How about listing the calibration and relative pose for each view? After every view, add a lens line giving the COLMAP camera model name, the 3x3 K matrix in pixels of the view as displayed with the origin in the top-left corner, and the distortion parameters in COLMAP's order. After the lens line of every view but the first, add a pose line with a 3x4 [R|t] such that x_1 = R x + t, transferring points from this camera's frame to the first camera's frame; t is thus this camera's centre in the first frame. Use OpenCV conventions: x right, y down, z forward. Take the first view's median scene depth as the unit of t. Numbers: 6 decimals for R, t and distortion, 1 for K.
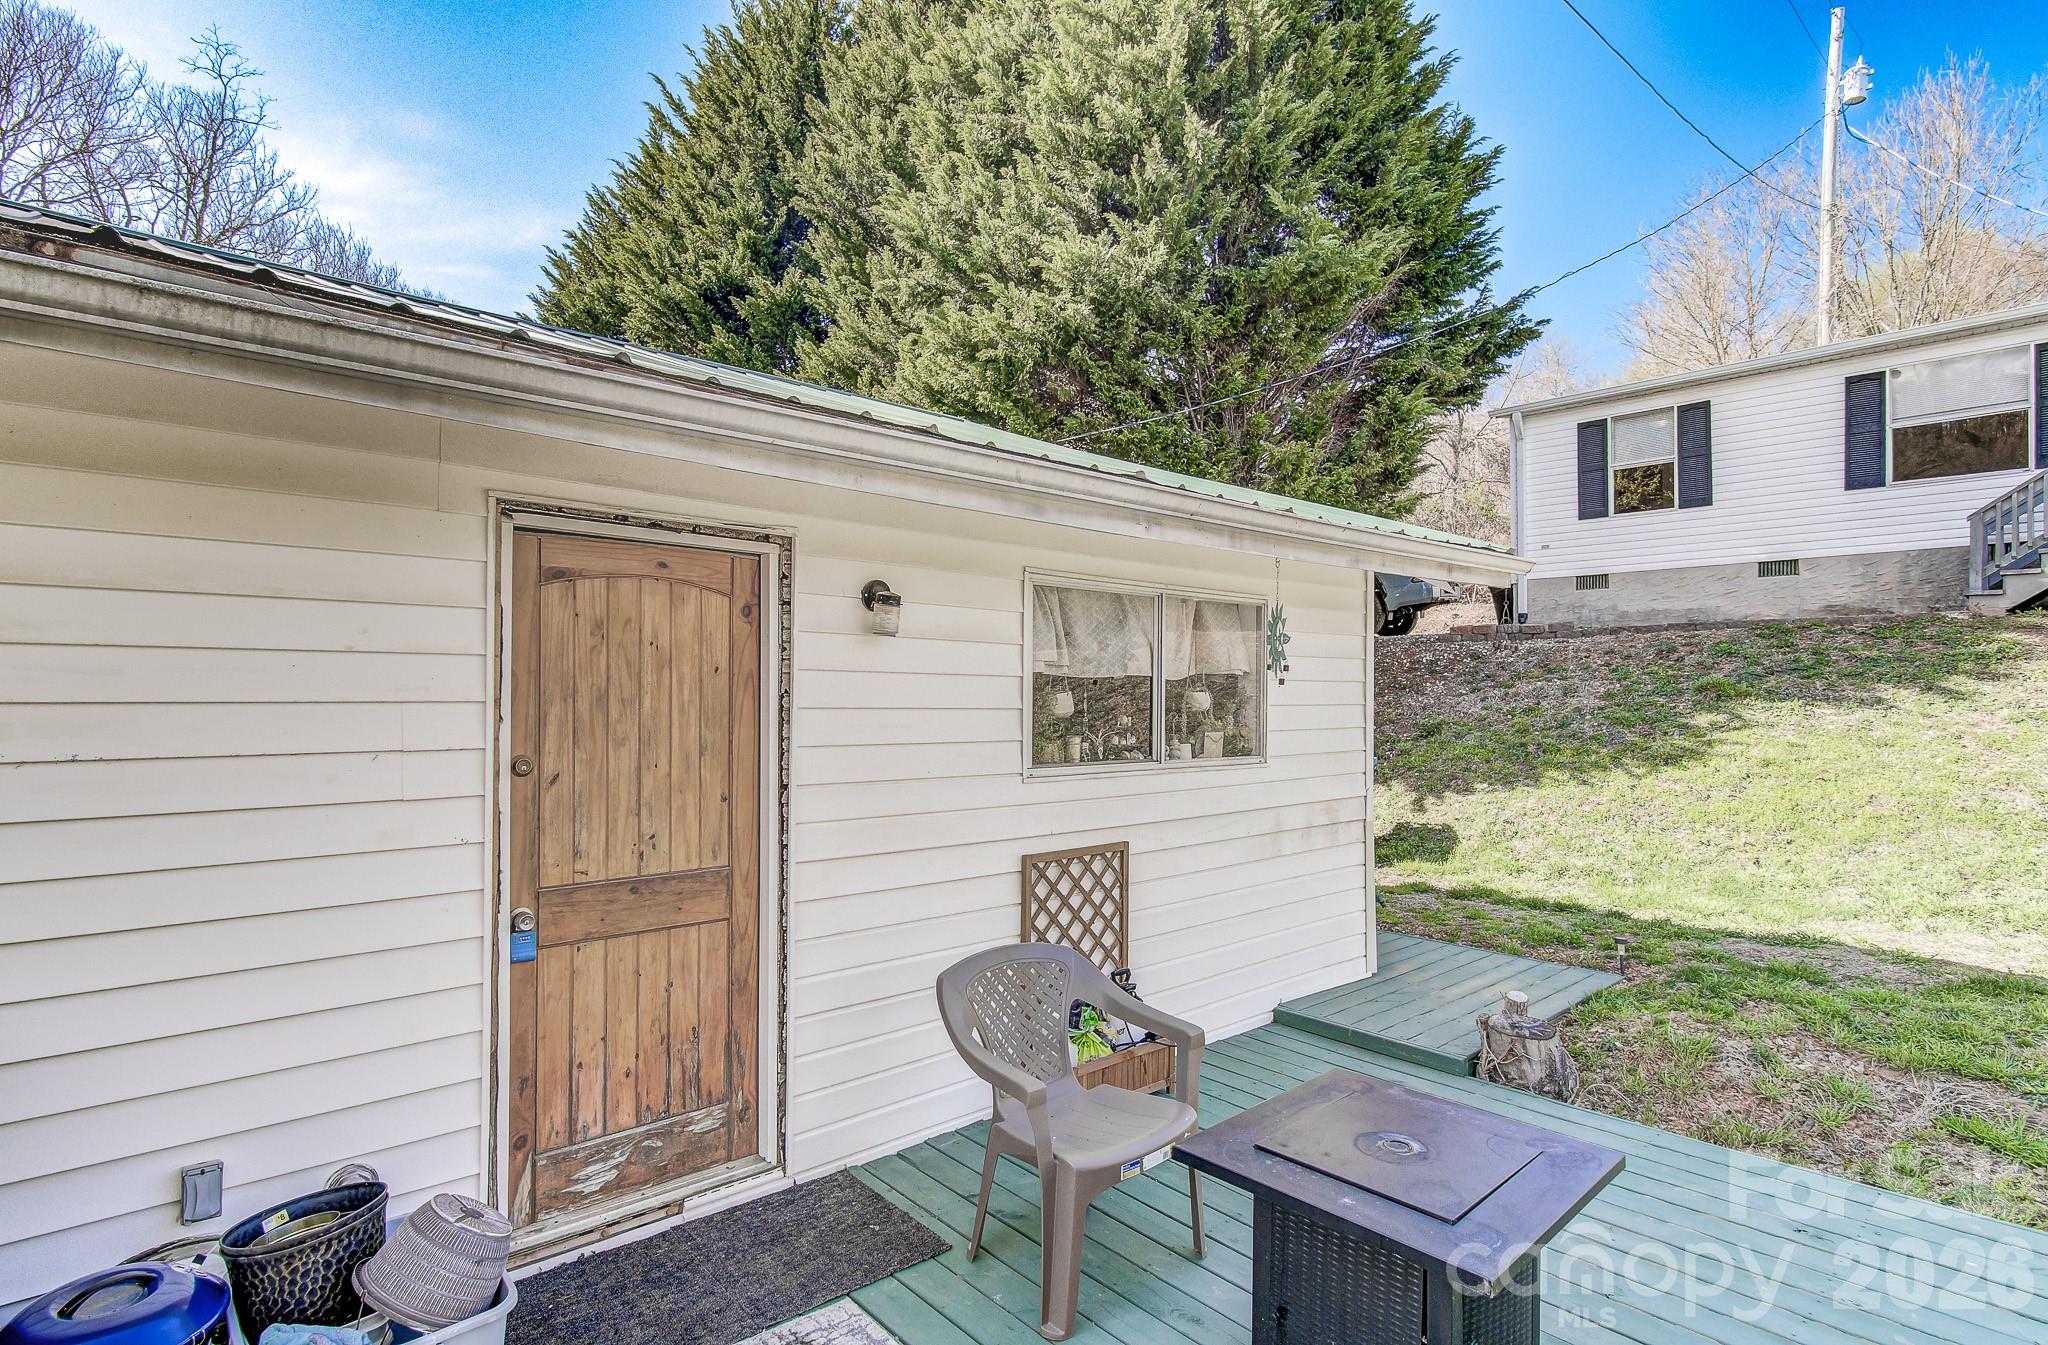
lens RADIAL K [[1008.1, 0, 1023.1], [0, 1008.1, 681.1], [0, 0, 1]] dist [0.003282, 0.000106]
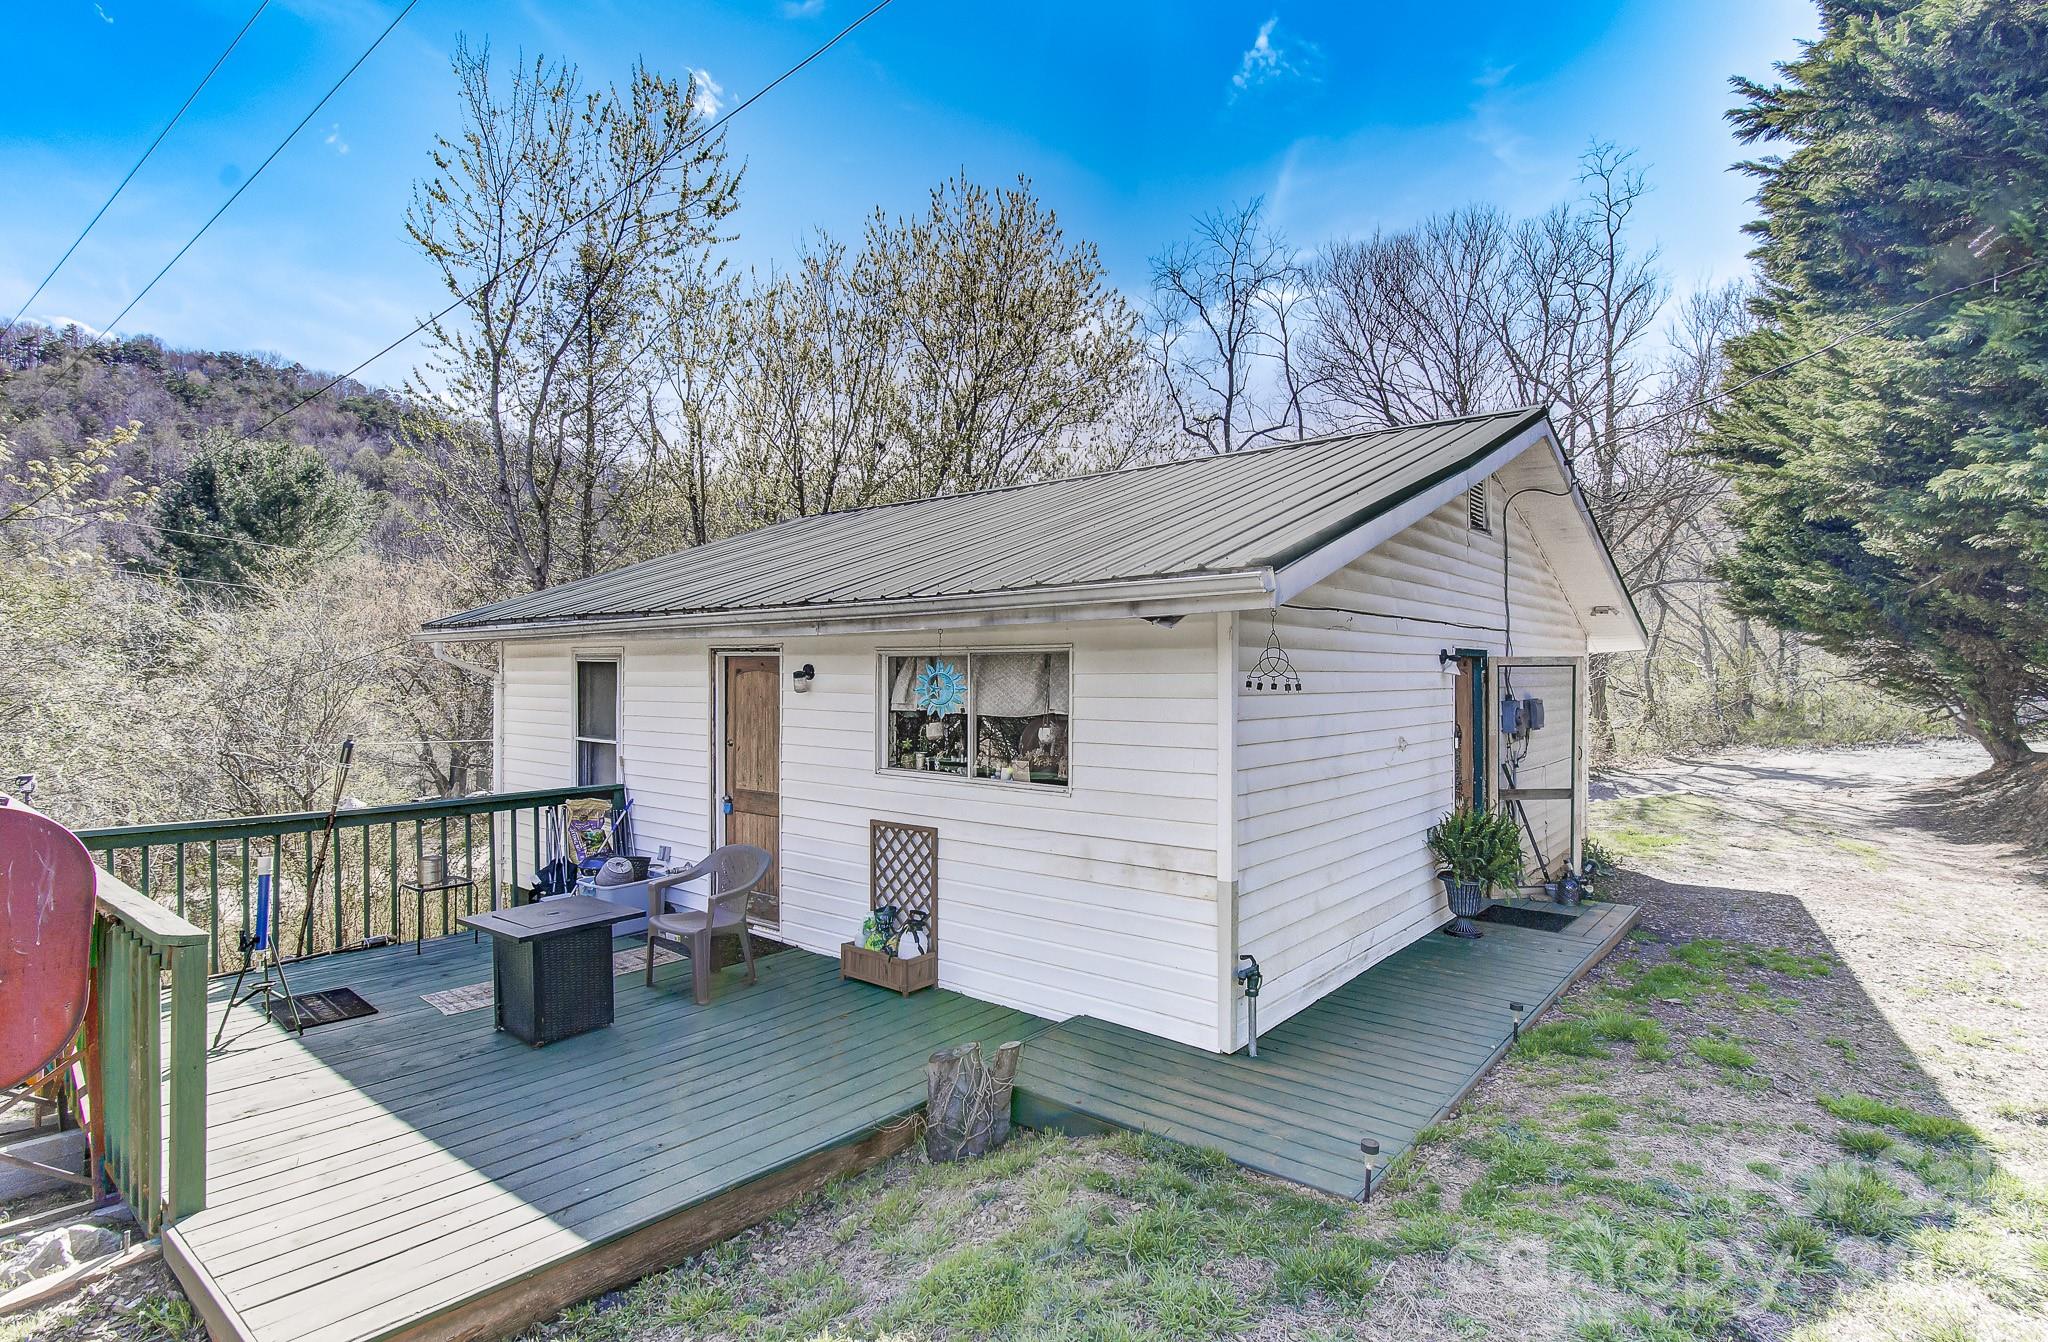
lens RADIAL K [[1026.6, 0, 1022.8], [0, 1026.6, 675.7], [0, 0, 1]] dist [-0.002055, 0.000764]
pose [[0.159289, -0.003699, -0.987225, 1.632082], [0.011513, 0.999932, -0.001889, -0.057480], [0.987165, -0.011065, 0.159321, 0.922589]]
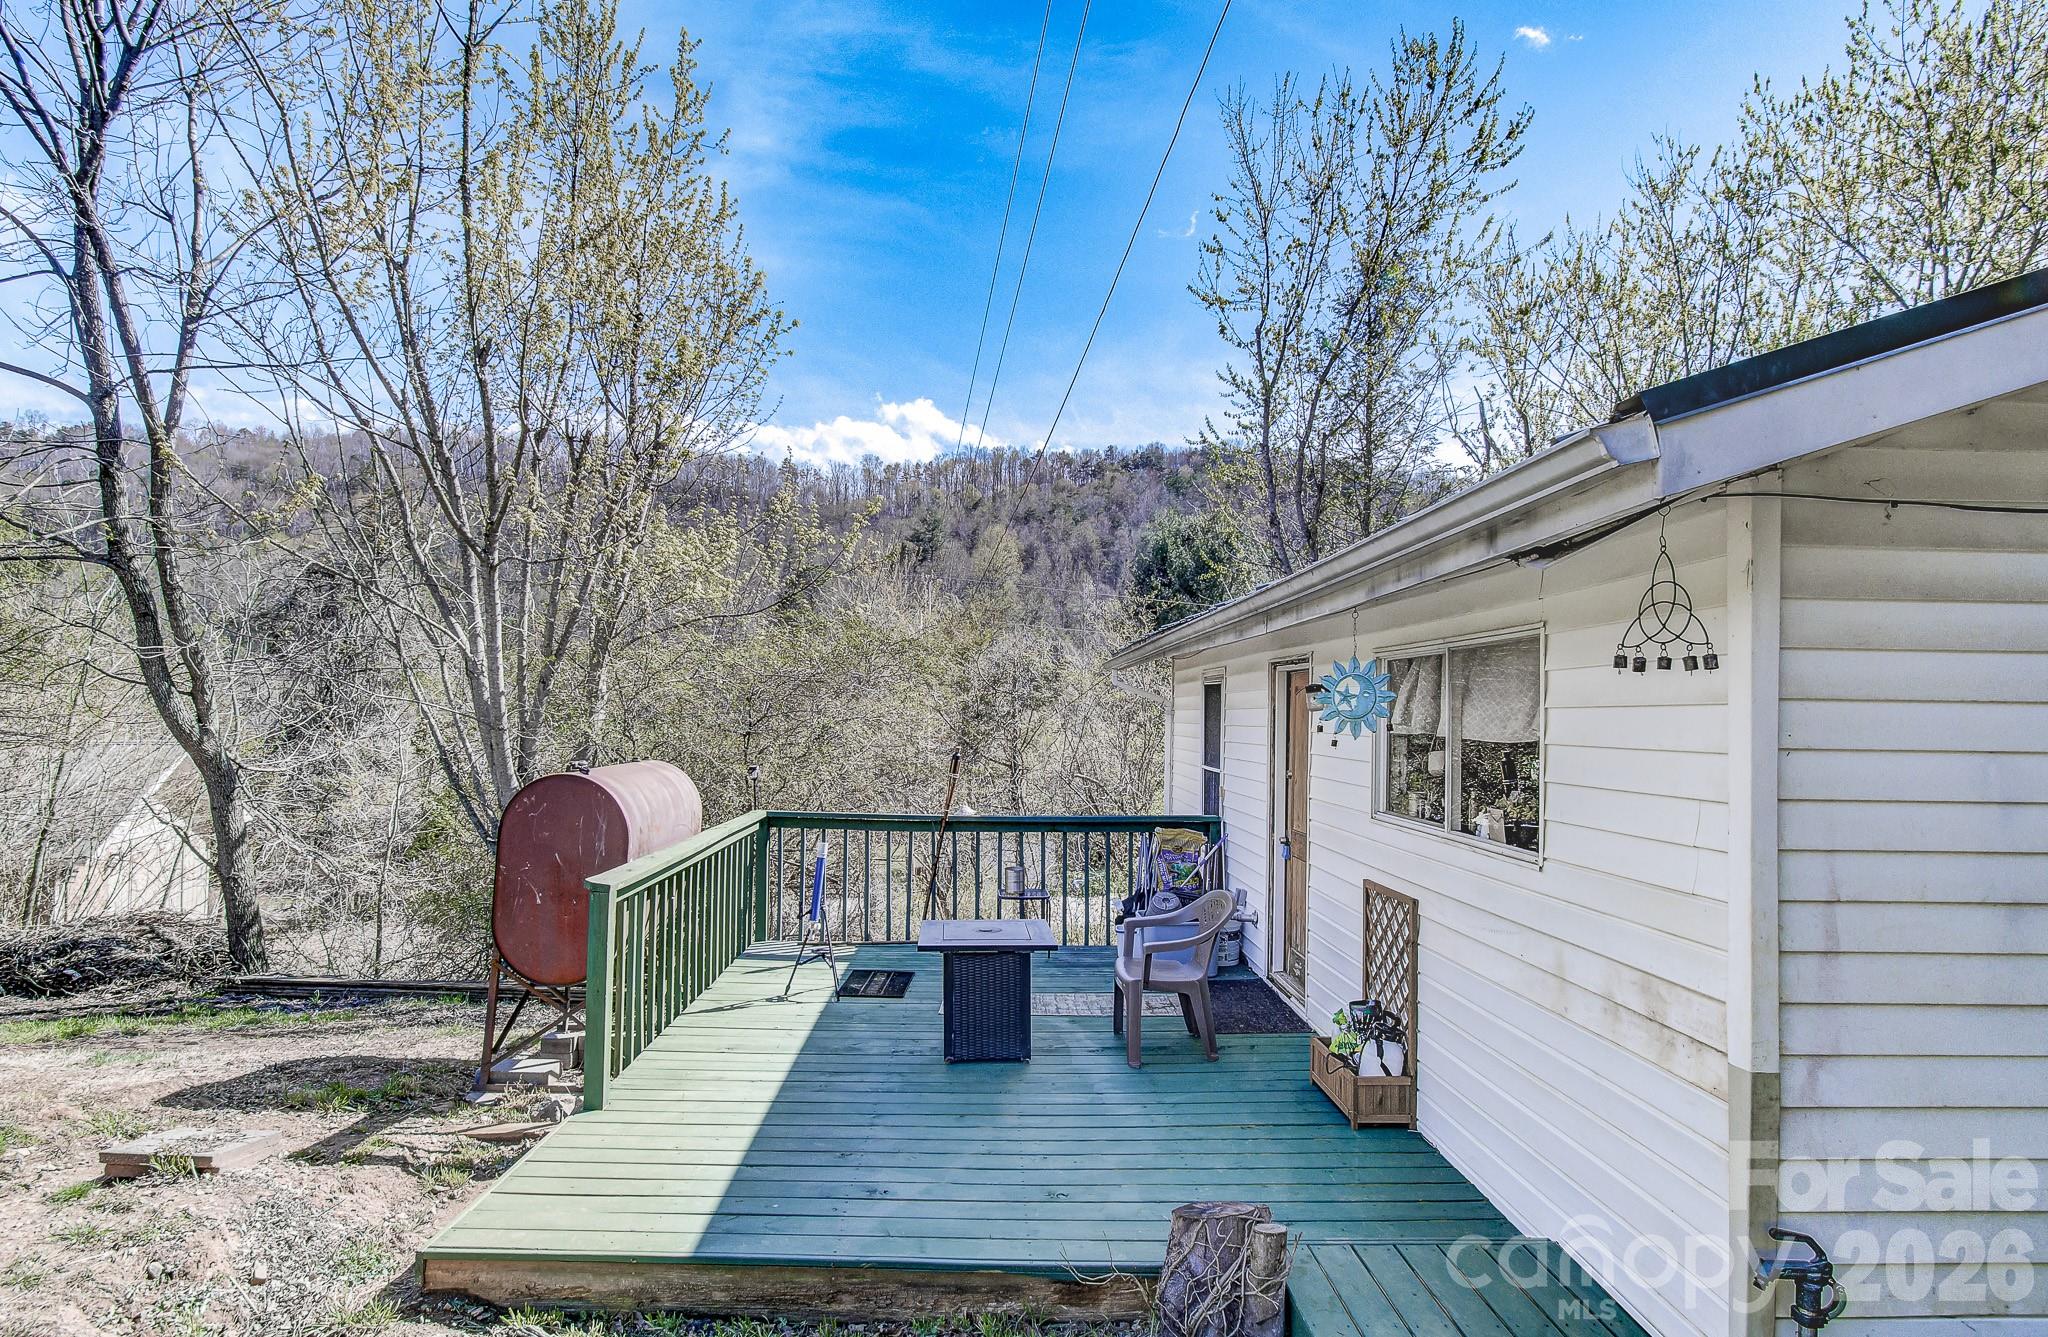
lens RADIAL K [[1080.5, 0, 1006.1], [0, 1080.5, 699.2], [0, 0, 1]] dist [0.003279, 0.000131]
pose [[-0.643825, -0.025372, -0.764752, 1.244158], [-0.007274, 0.999608, -0.027041, -0.011221], [0.765138, -0.011847, -0.643757, 1.437182]]
